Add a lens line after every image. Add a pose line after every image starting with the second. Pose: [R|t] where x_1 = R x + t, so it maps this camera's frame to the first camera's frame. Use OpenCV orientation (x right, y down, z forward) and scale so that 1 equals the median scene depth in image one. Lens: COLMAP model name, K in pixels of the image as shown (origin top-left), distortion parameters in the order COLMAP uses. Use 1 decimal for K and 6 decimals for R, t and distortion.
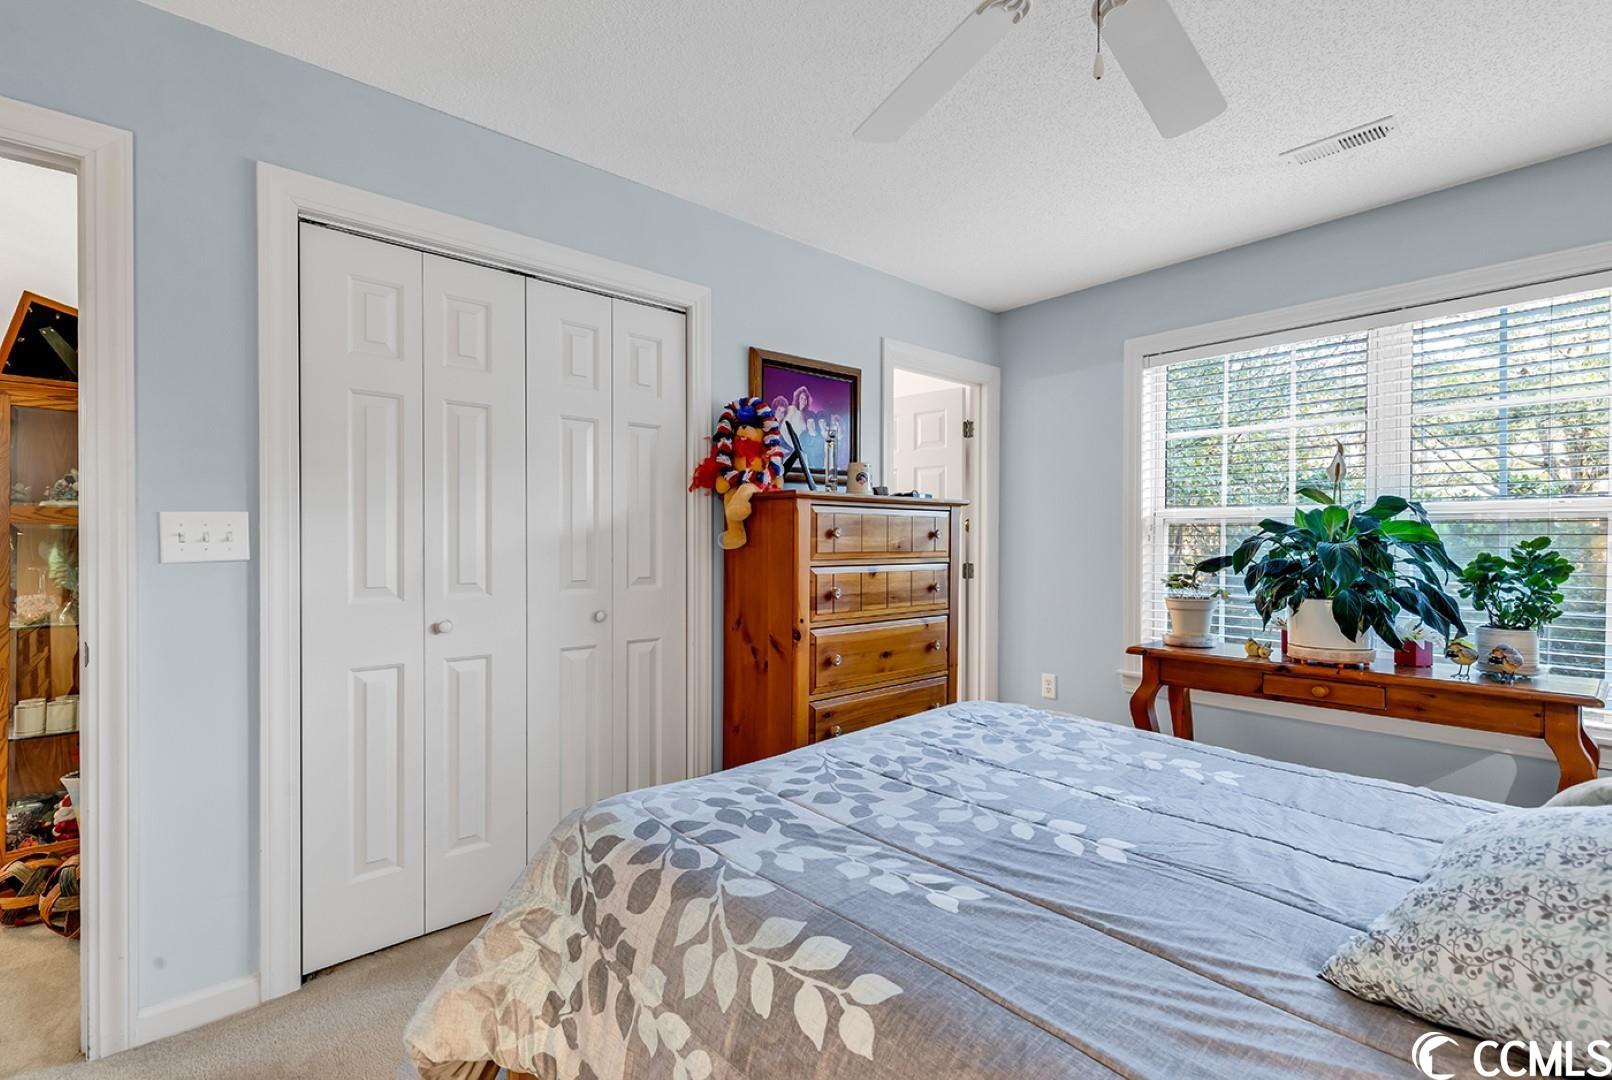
lens RADIAL K [[727.0, 0, 803.2], [0, 727.0, 546.0], [0, 0, 1]] dist [0.023826, -0.009702]
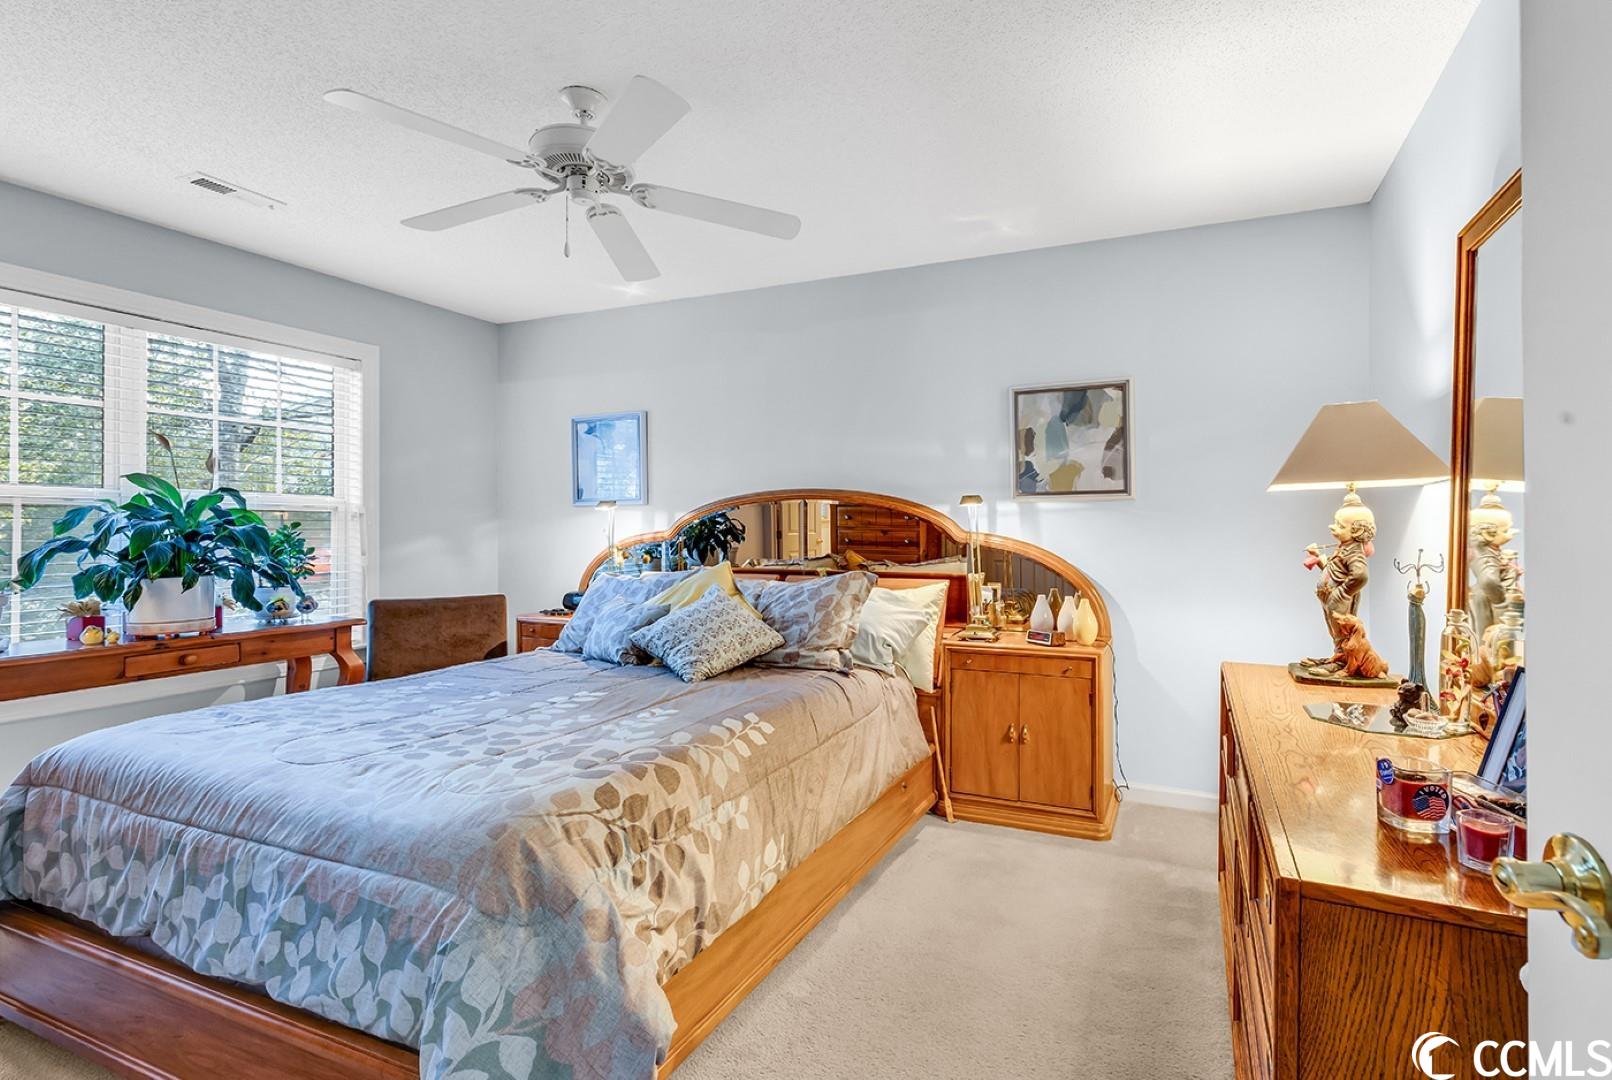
lens RADIAL K [[723.2, 0, 803.3], [0, 723.2, 544.3], [0, 0, 1]] dist [0.009750, -0.000305]
pose [[-0.346324, -0.022612, 0.937842, -0.626674], [0.004676, 0.999655, 0.025829, -0.001099], [-0.938103, 0.013331, -0.346099, 0.485853]]
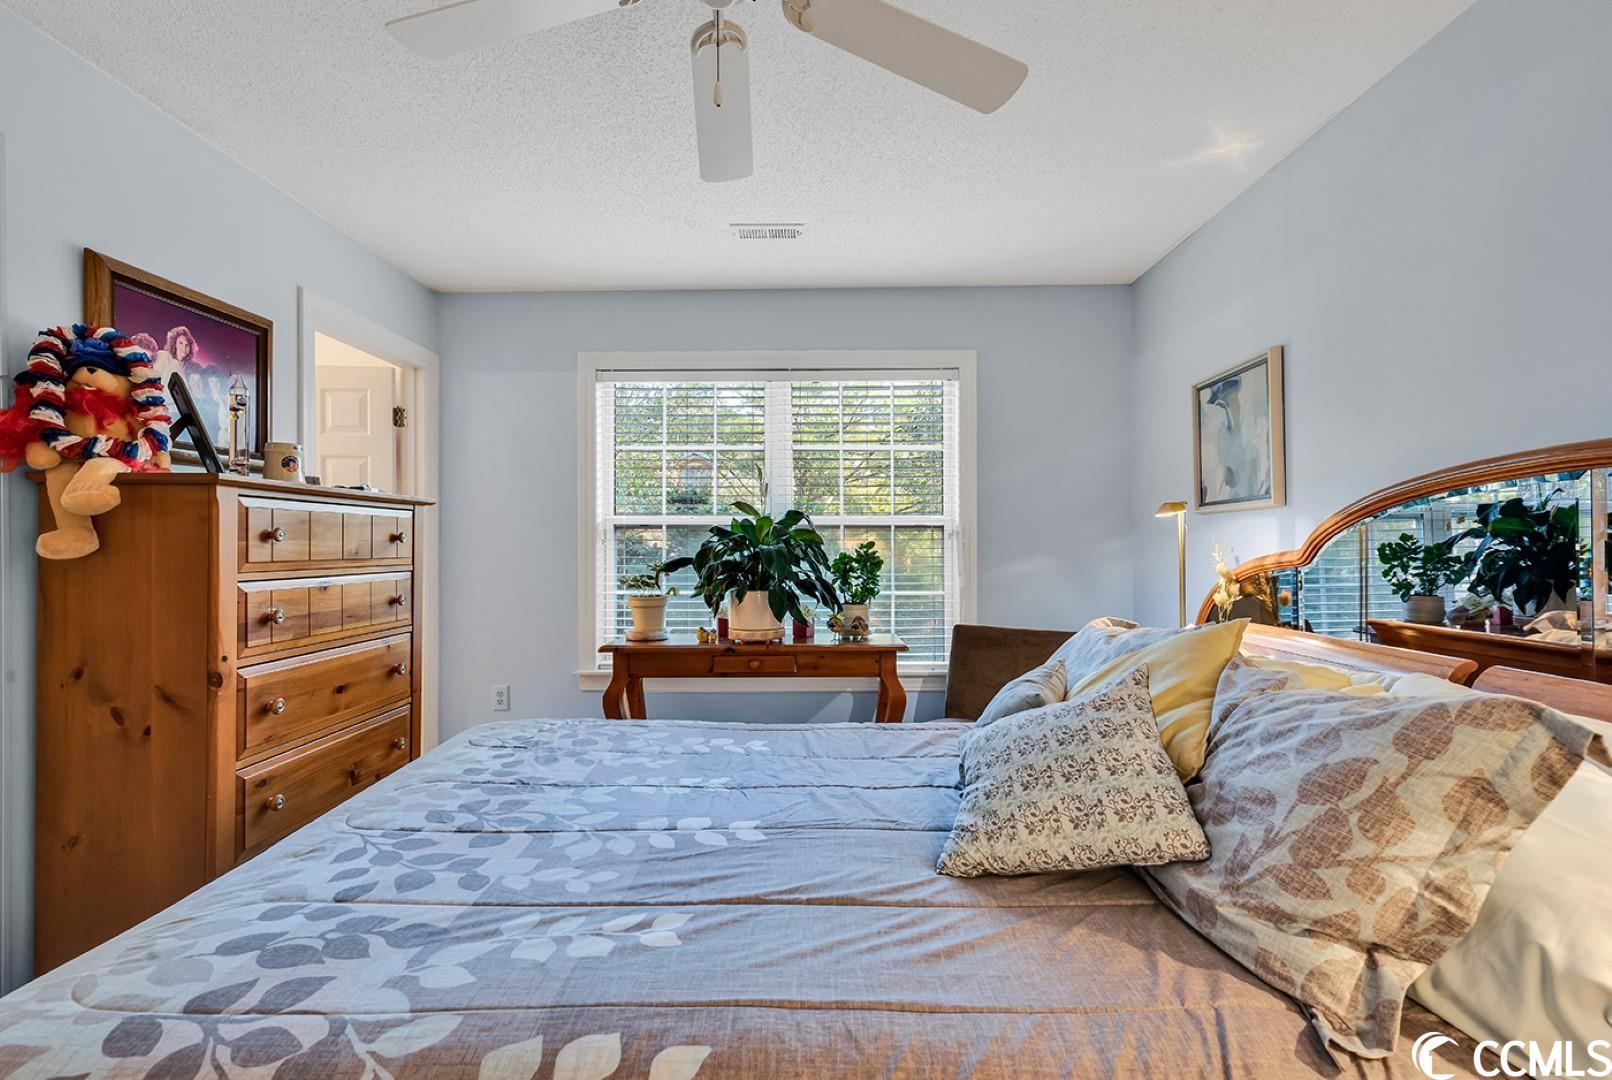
lens RADIAL K [[723.2, 0, 803.3], [0, 723.2, 544.3], [0, 0, 1]] dist [0.009750, -0.000305]
pose [[0.674377, -0.002010, 0.738384, -0.143390], [0.009141, 0.999942, -0.005627, 0.000892], [-0.738330, 0.010544, 0.674357, 0.103771]]
